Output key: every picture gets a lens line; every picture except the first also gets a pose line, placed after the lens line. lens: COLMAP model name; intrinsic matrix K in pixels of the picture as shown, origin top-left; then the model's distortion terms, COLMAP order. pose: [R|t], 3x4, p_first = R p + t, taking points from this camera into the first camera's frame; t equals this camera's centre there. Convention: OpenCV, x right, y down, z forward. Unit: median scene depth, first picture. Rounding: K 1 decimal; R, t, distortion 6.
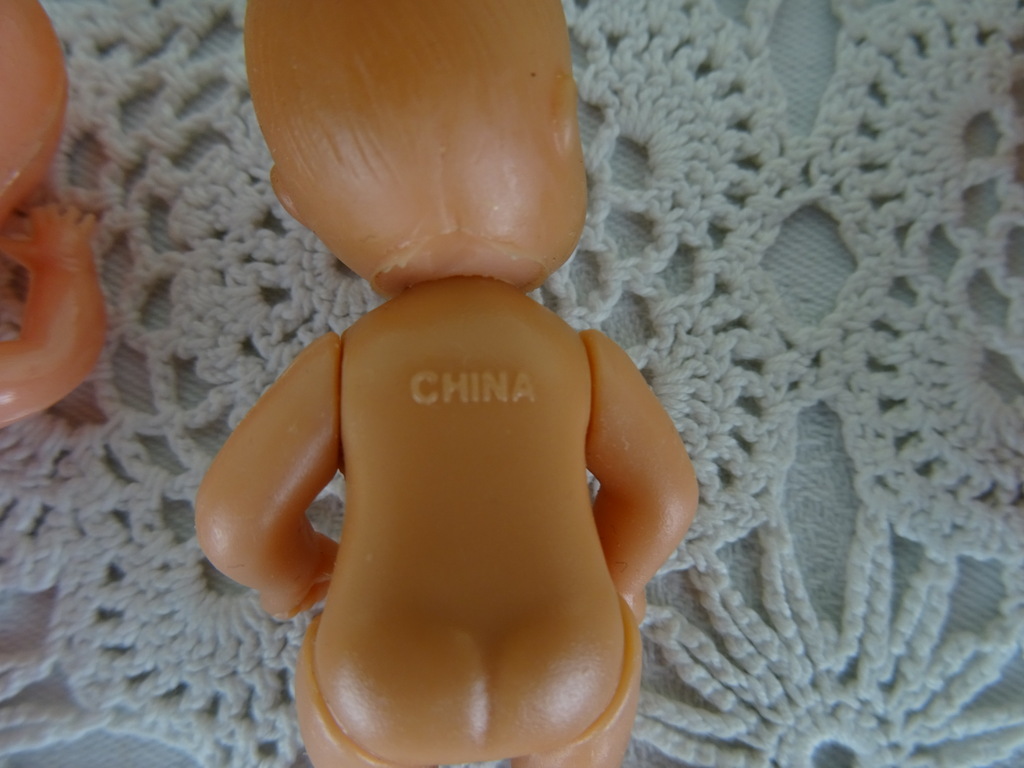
lens RADIAL K [[700.5, 0, 503.2], [0, 700.5, 385.2], [0, 0, 1]] dist [0.004378, -0.020232]
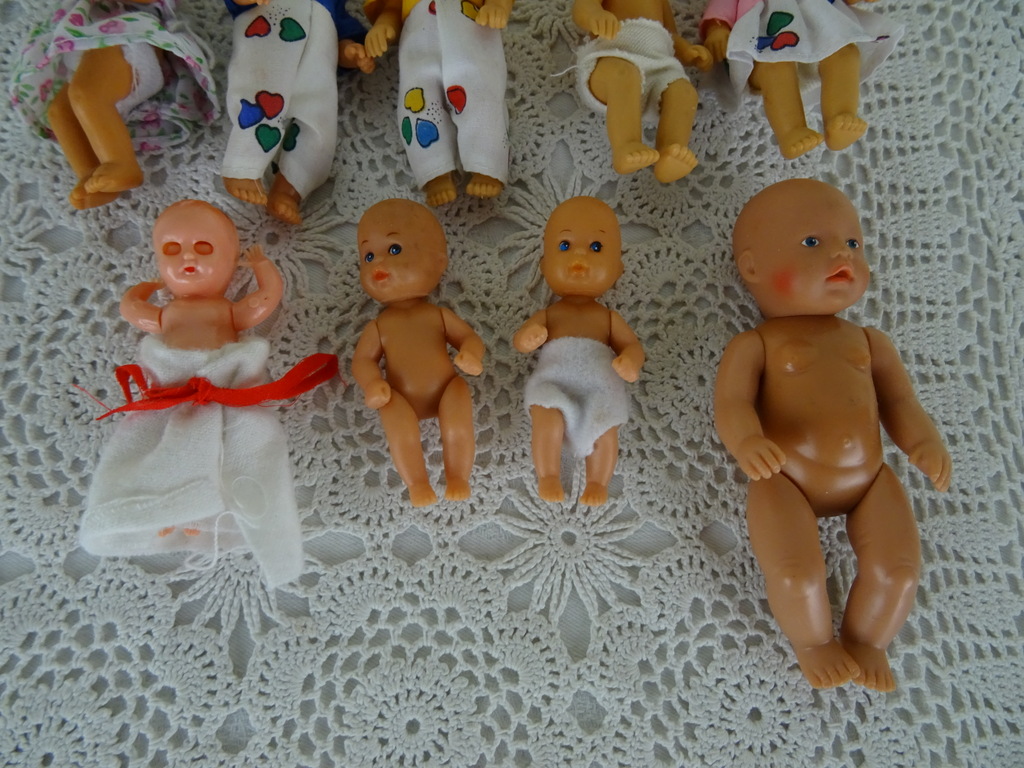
lens RADIAL K [[700.5, 0, 514.7], [0, 700.5, 383.1], [0, 0, 1]] dist [0.004378, -0.020232]
pose [[0.997027, -0.002200, 0.077023, -0.005253], [0.013885, 0.988359, -0.151506, 0.323520], [-0.075793, 0.152125, 0.985451, -2.144263]]
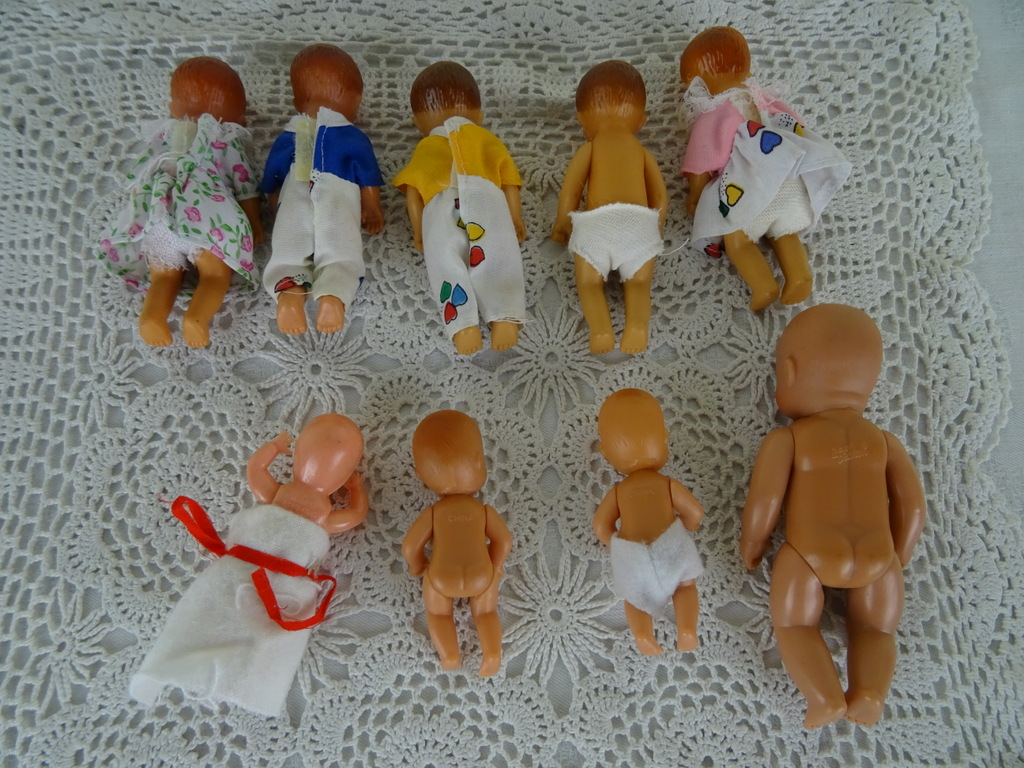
lens RADIAL K [[700.5, 0, 516.8], [0, 700.5, 387.8], [0, 0, 1]] dist [0.004378, -0.020232]
pose [[0.999614, -0.016433, 0.022421, 0.193090], [0.019848, 0.986625, -0.161791, -0.071762], [-0.019462, 0.162174, 0.986570, -2.960607]]
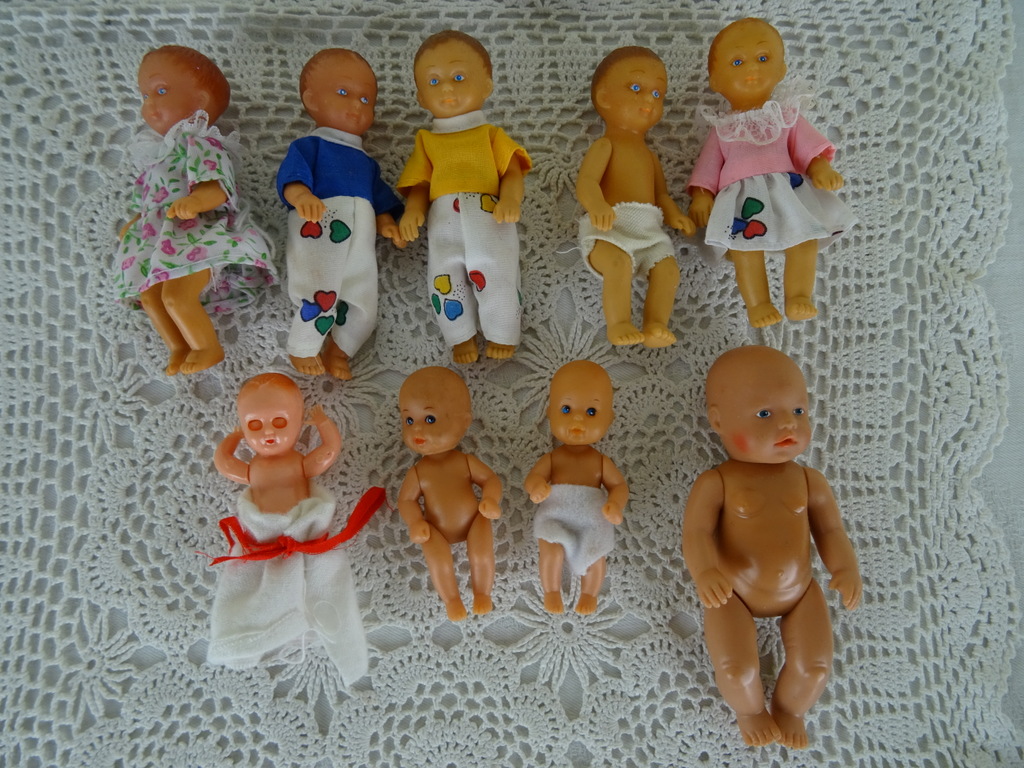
lens RADIAL K [[700.5, 0, 516.8], [0, 700.5, 374.7], [0, 0, 1]] dist [0.004378, -0.020232]
pose [[0.997919, -0.013695, 0.063003, -0.053918], [0.013763, 0.999905, -0.000646, -0.913471], [-0.062988, 0.001512, 0.998013, -3.006826]]
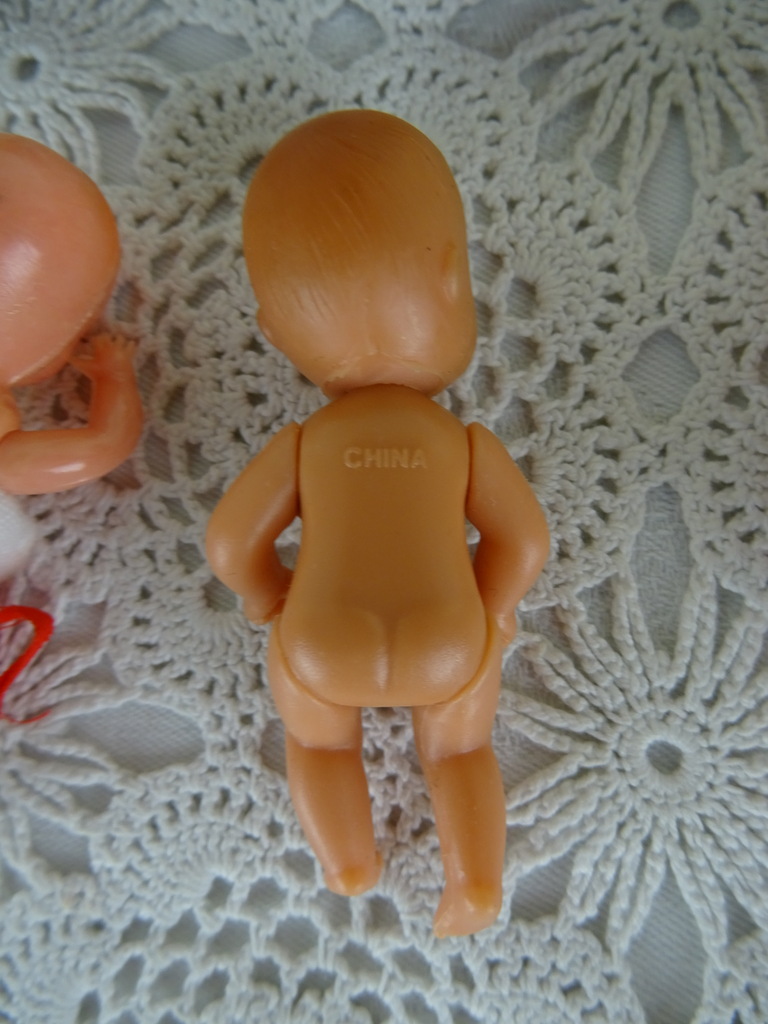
lens RADIAL K [[700.5, 0, 389.0], [0, 700.5, 513.1], [0, 0, 1]] dist [0.004378, -0.020232]
pose [[0.992463, 0.023610, -0.120247, 0.107606], [-0.021281, 0.999561, 0.020613, 0.064603], [0.120681, -0.017899, 0.992530, -0.357461]]
